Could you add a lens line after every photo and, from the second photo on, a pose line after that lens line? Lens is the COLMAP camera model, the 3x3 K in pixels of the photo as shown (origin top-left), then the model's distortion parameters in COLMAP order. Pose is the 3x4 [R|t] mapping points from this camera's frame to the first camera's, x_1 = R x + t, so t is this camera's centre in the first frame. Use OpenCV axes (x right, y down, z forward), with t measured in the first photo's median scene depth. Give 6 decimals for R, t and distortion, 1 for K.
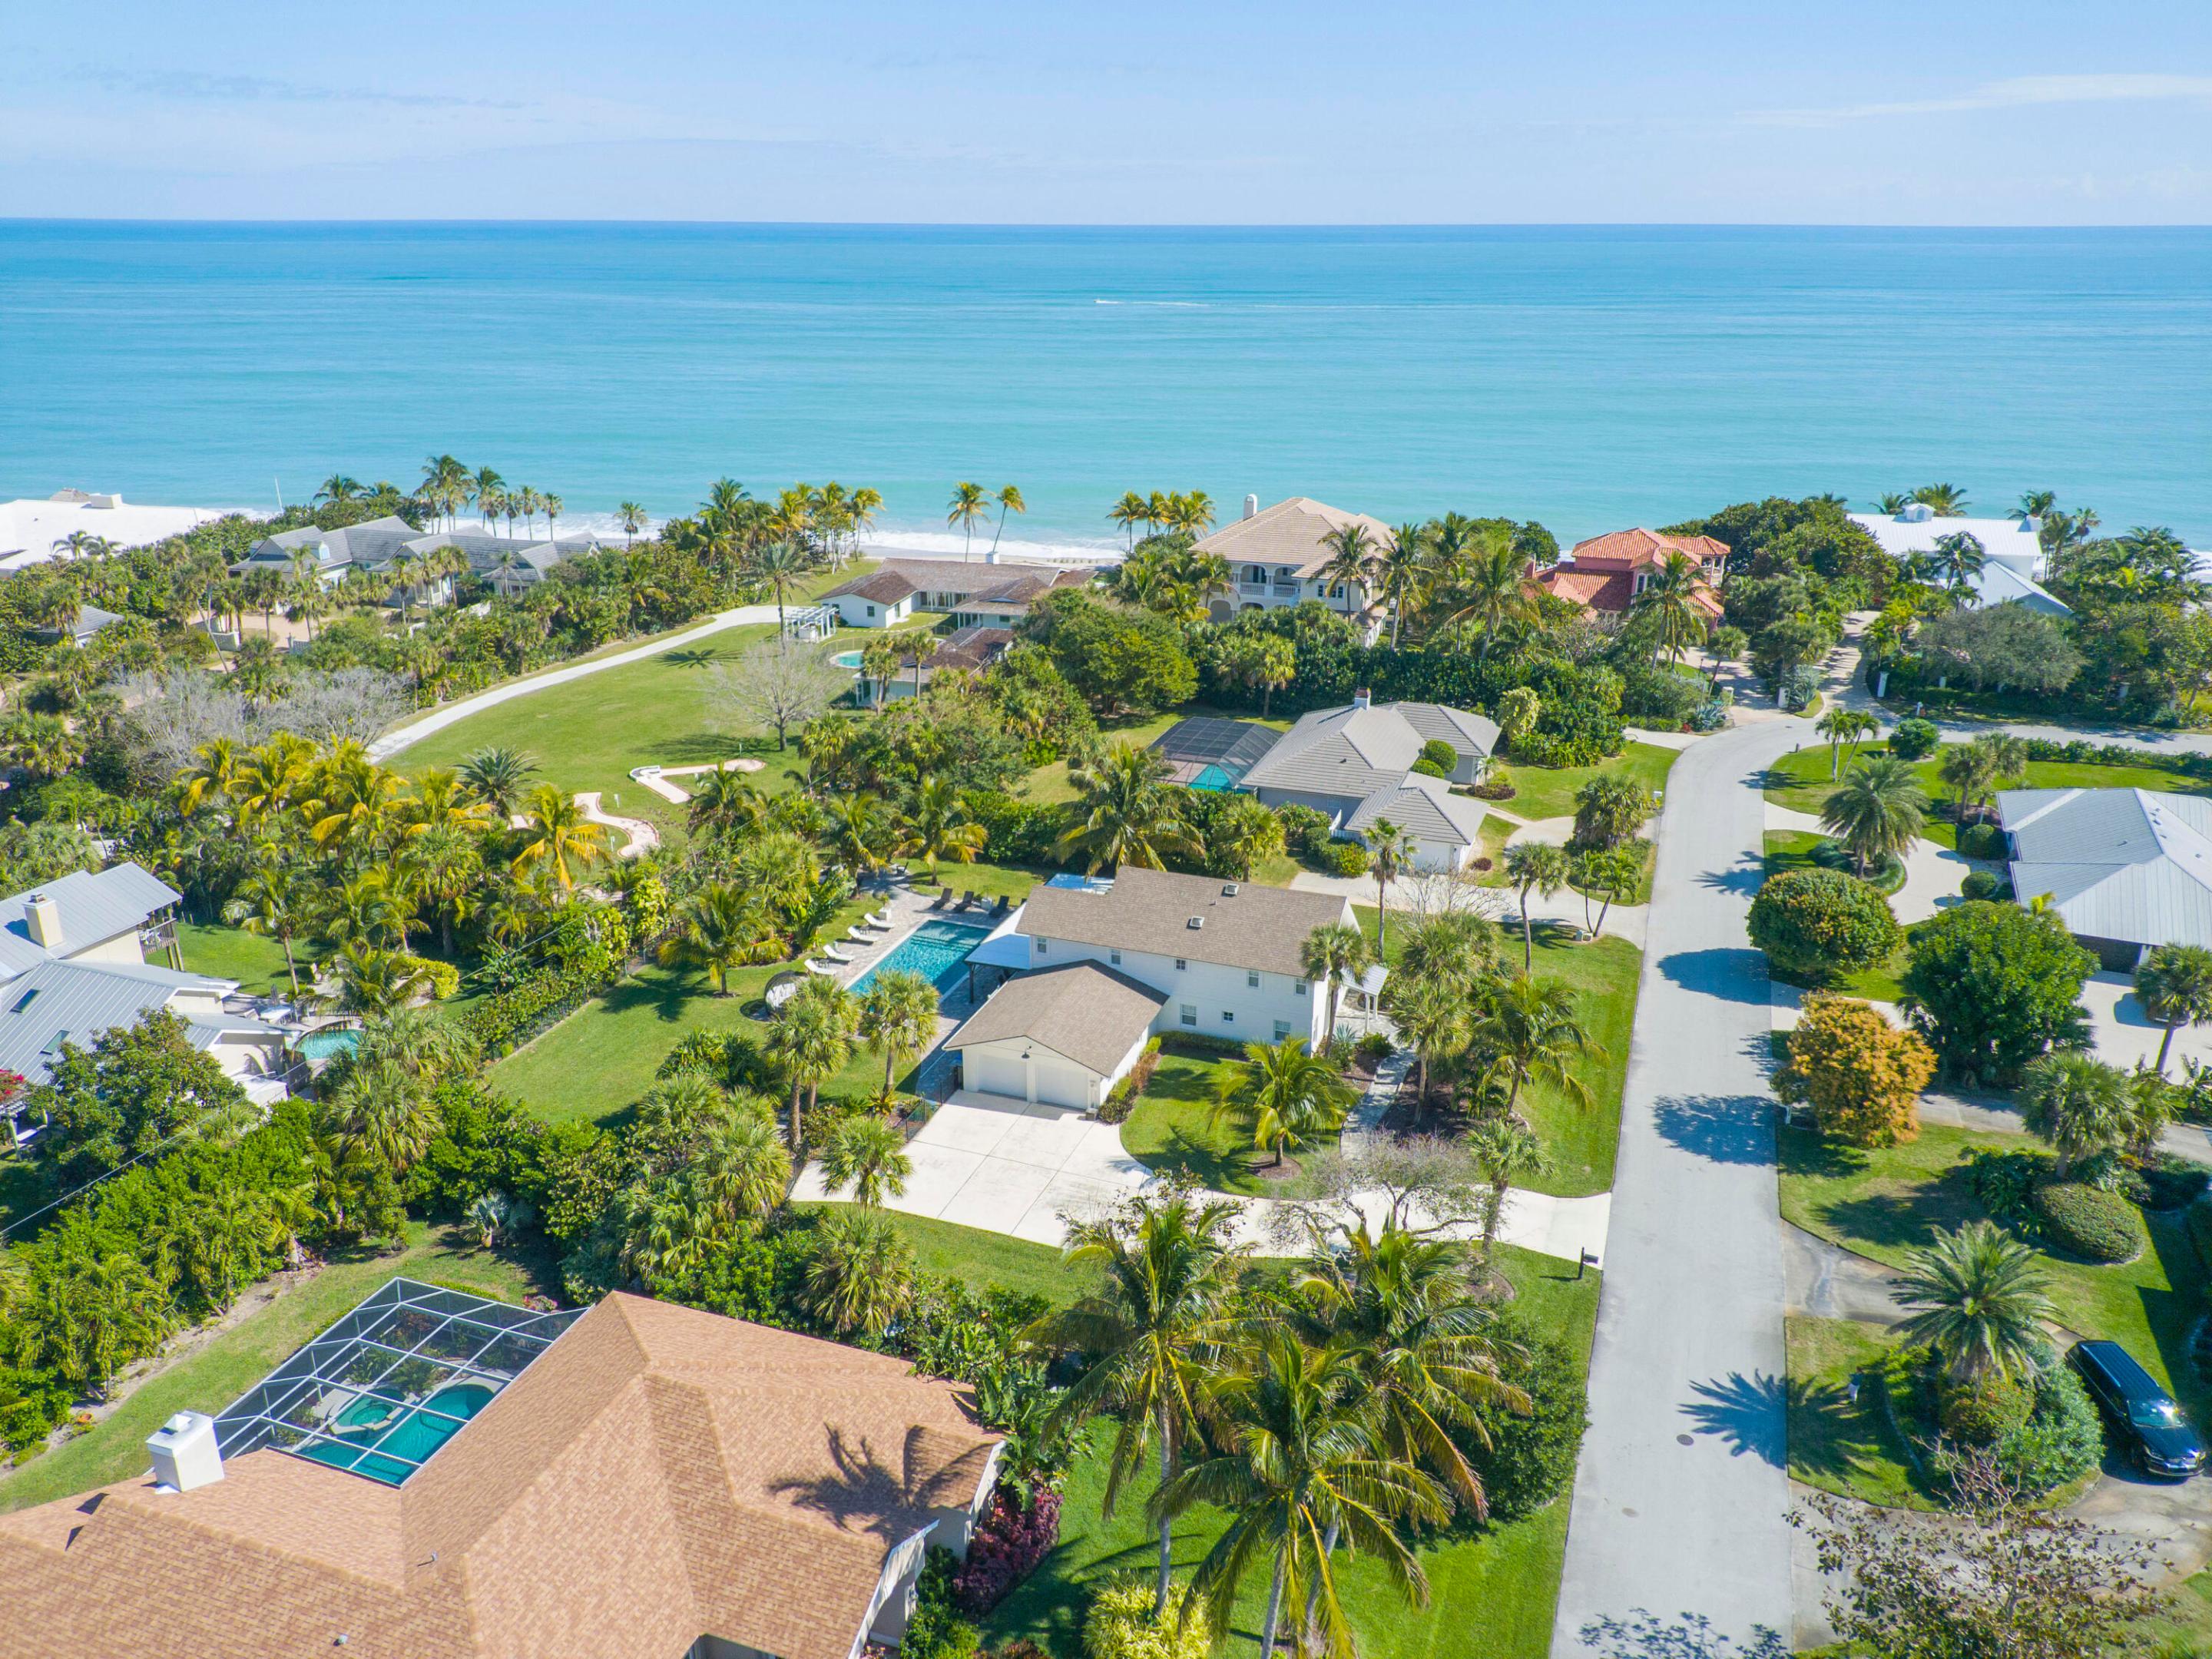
lens RADIAL K [[1644.2, 0, 1106.0], [0, 1644.2, 829.5], [0, 0, 1]] dist [0.112954, -0.186458]
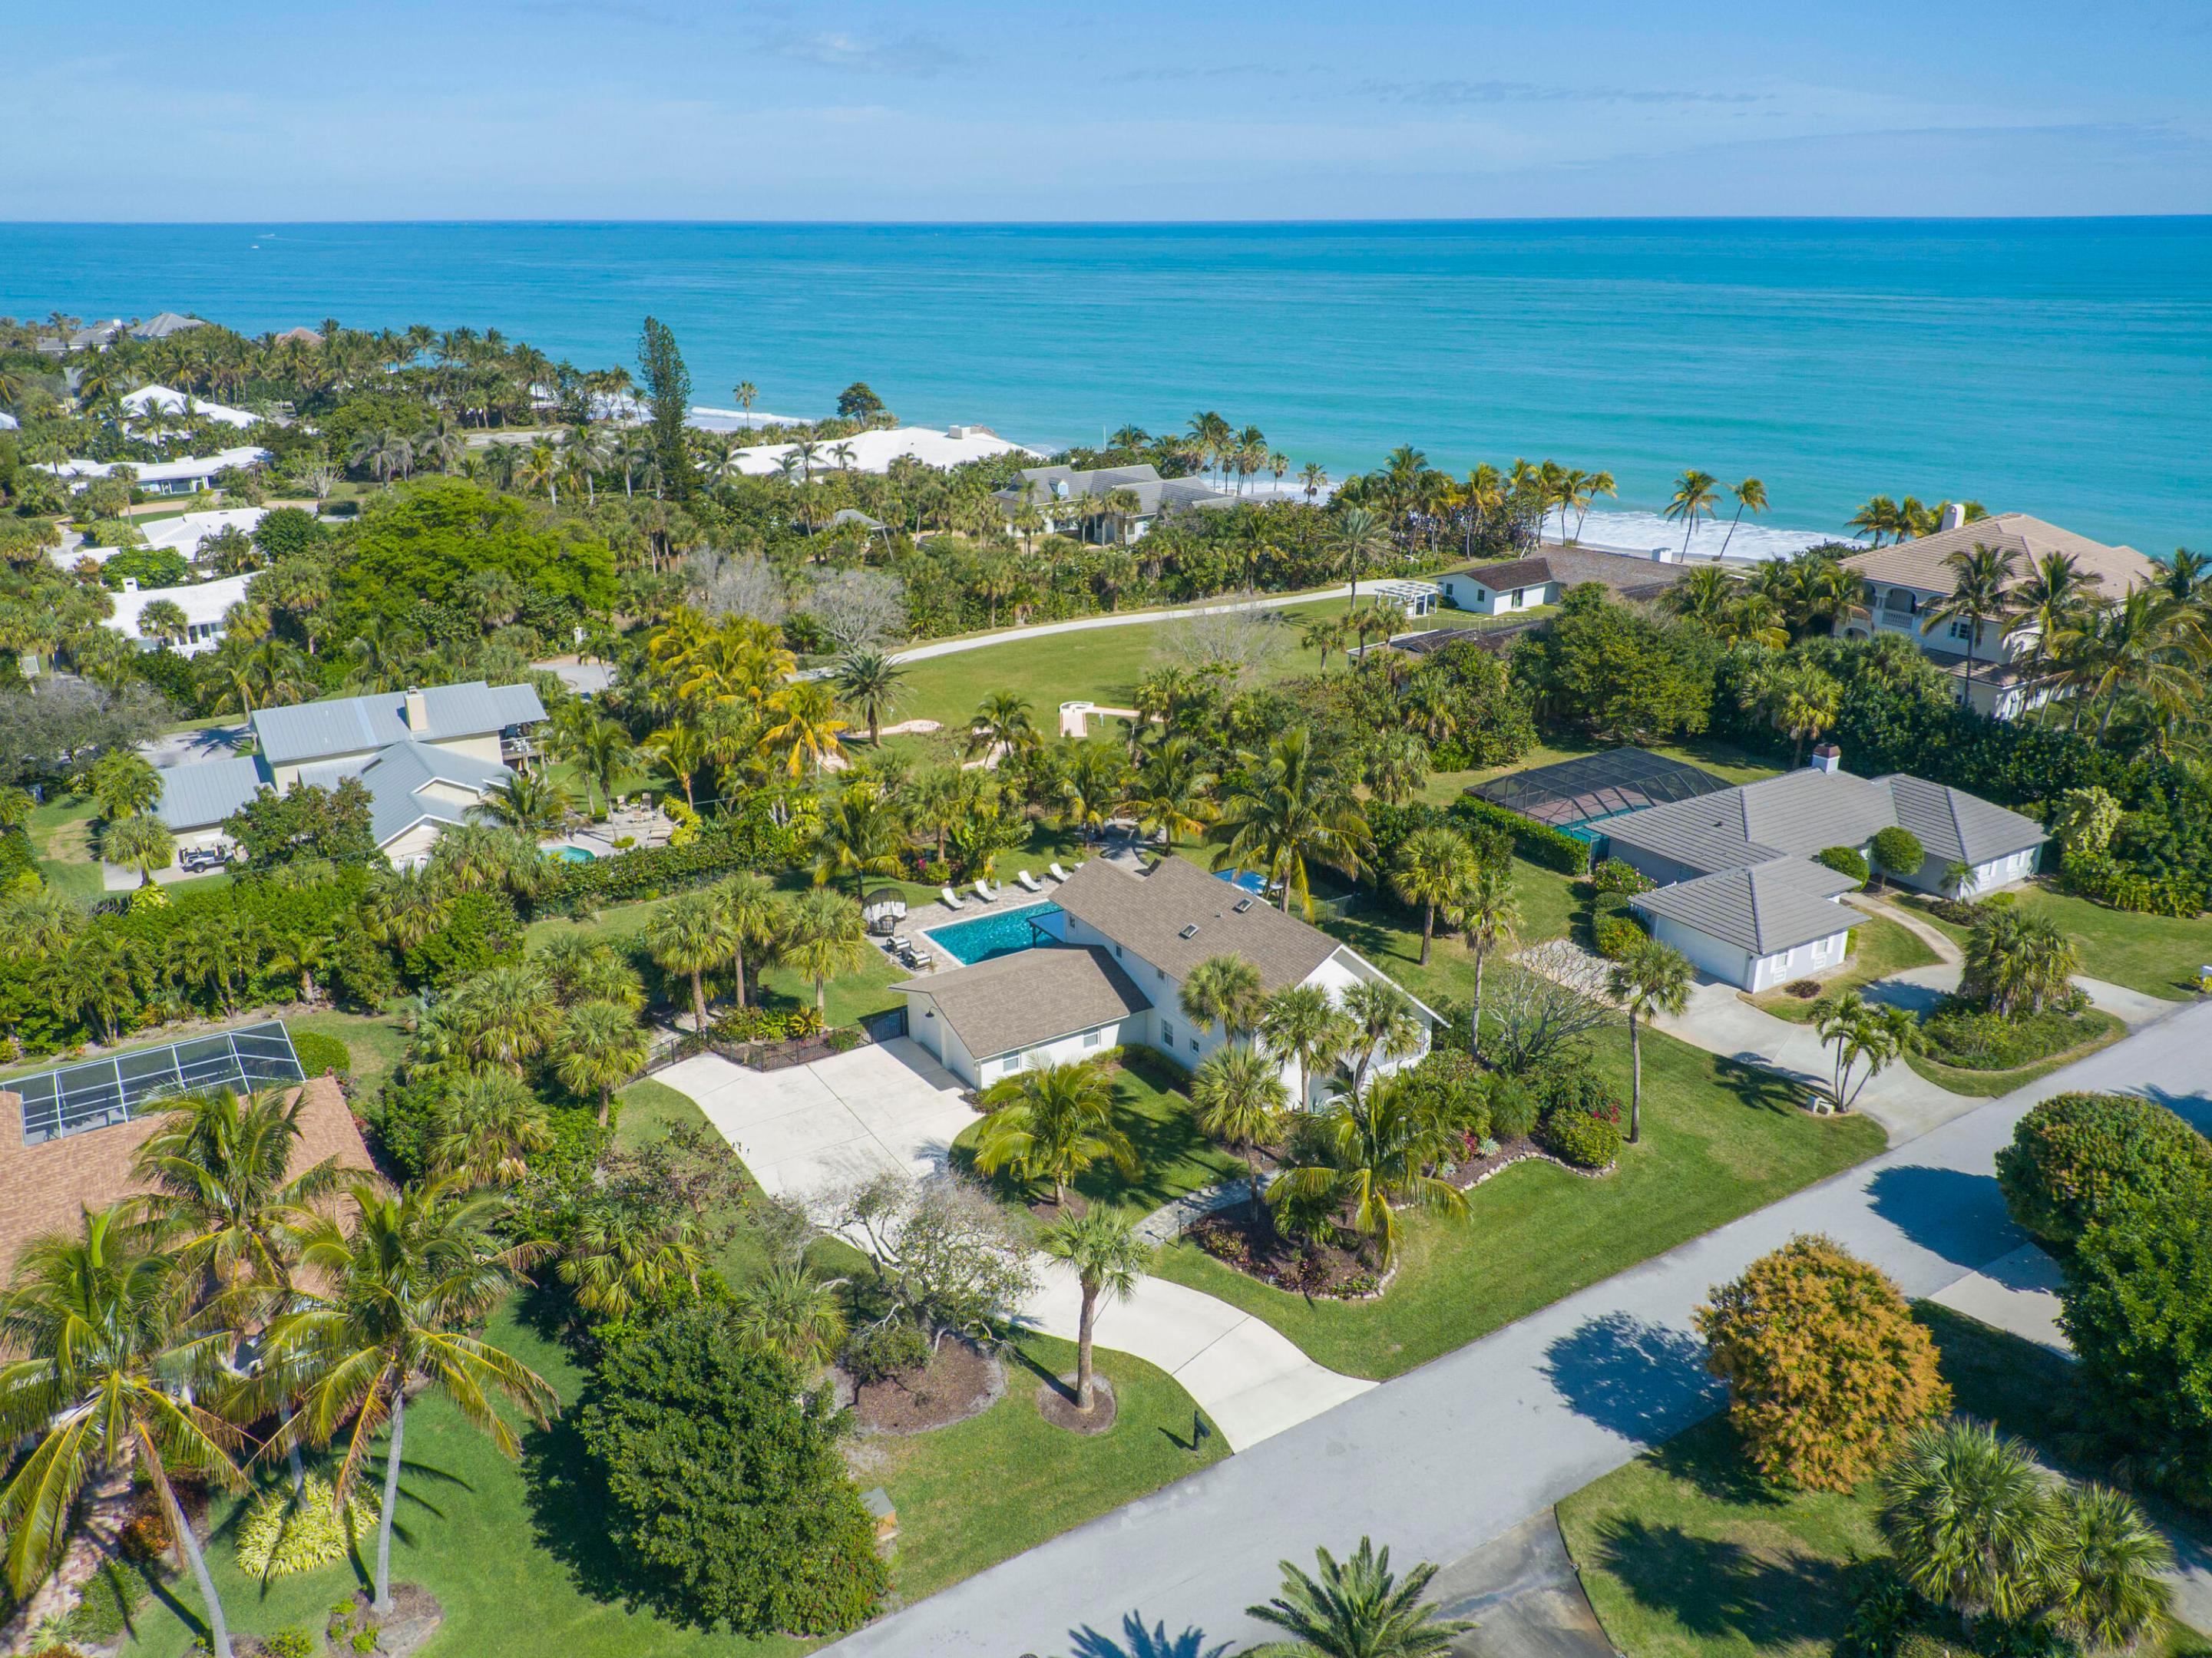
lens RADIAL K [[1673.1, 0, 1107.8], [0, 1673.1, 834.8], [0, 0, 1]] dist [0.117783, -0.201581]
pose [[0.795966, 0.203310, -0.570177, 0.423852], [-0.204106, 0.976893, 0.063402, -0.032839], [0.569893, 0.065911, 0.819071, 0.209432]]
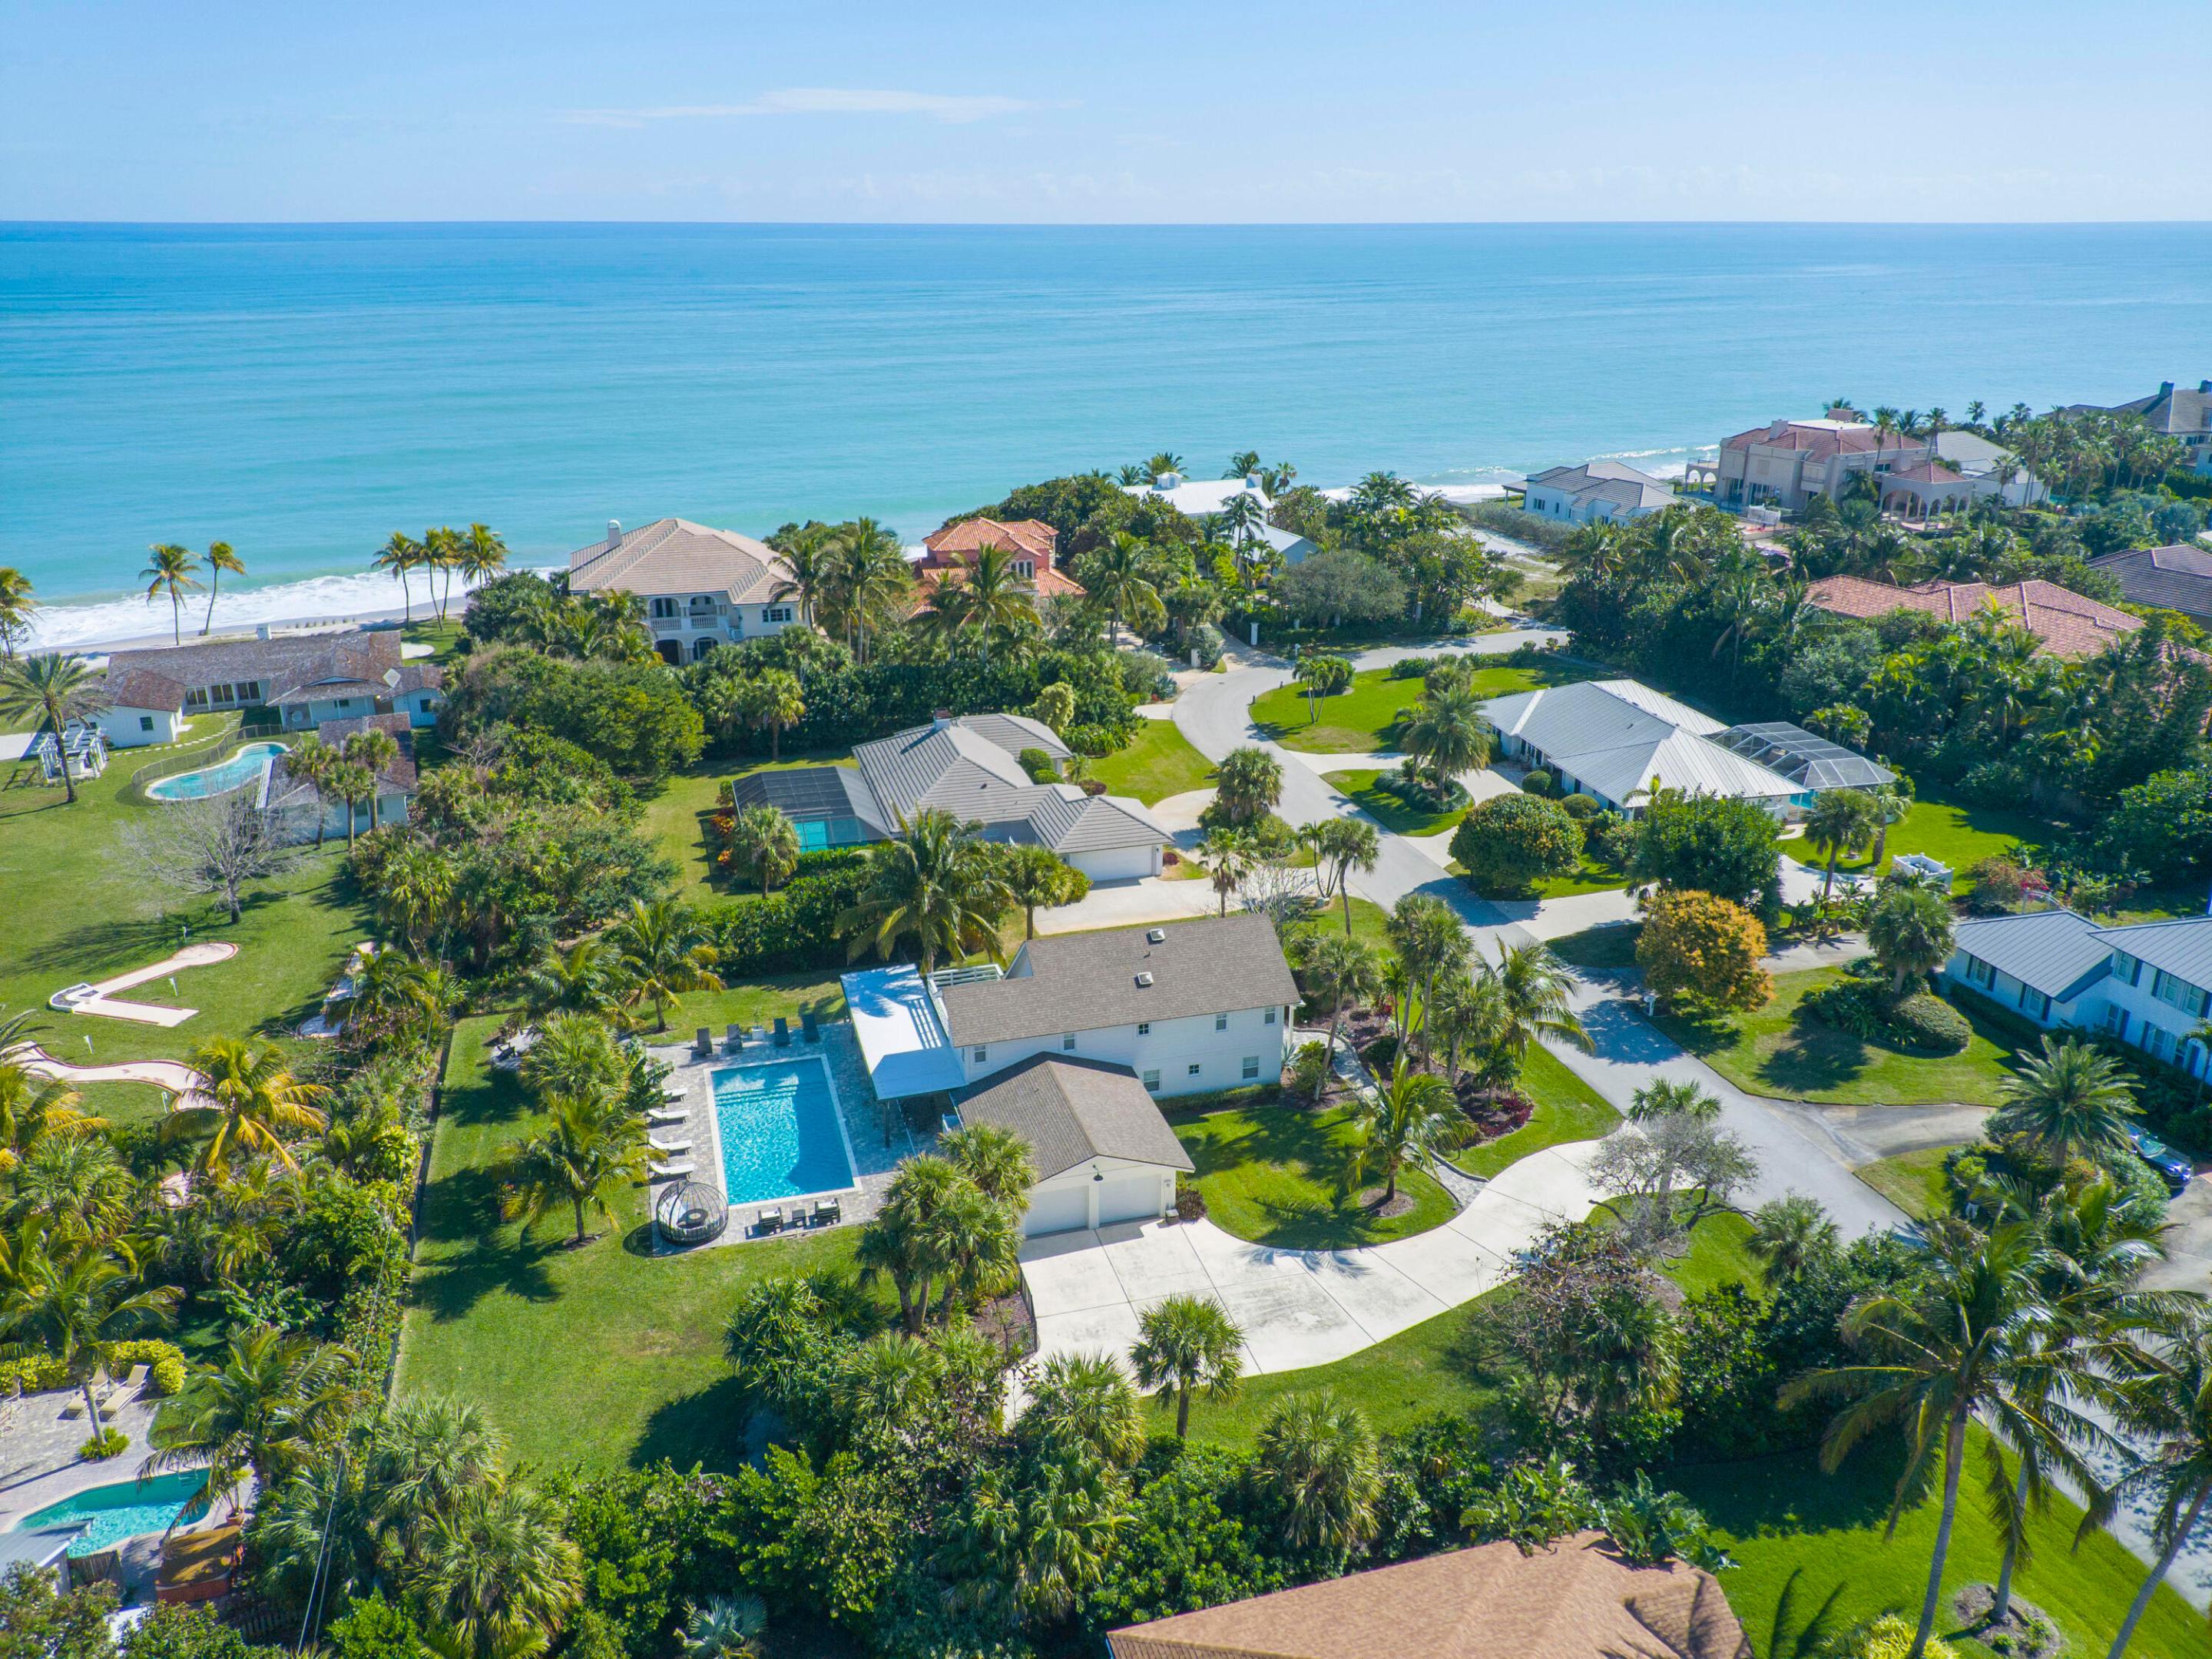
lens RADIAL K [[1644.2, 0, 1106.0], [0, 1644.2, 829.5], [0, 0, 1]] dist [0.112954, -0.186458]
pose [[0.806353, -0.207170, 0.553964, -0.372865], [0.206334, 0.976335, 0.064787, -0.072995], [-0.554276, 0.062060, 0.830016, 0.207272]]
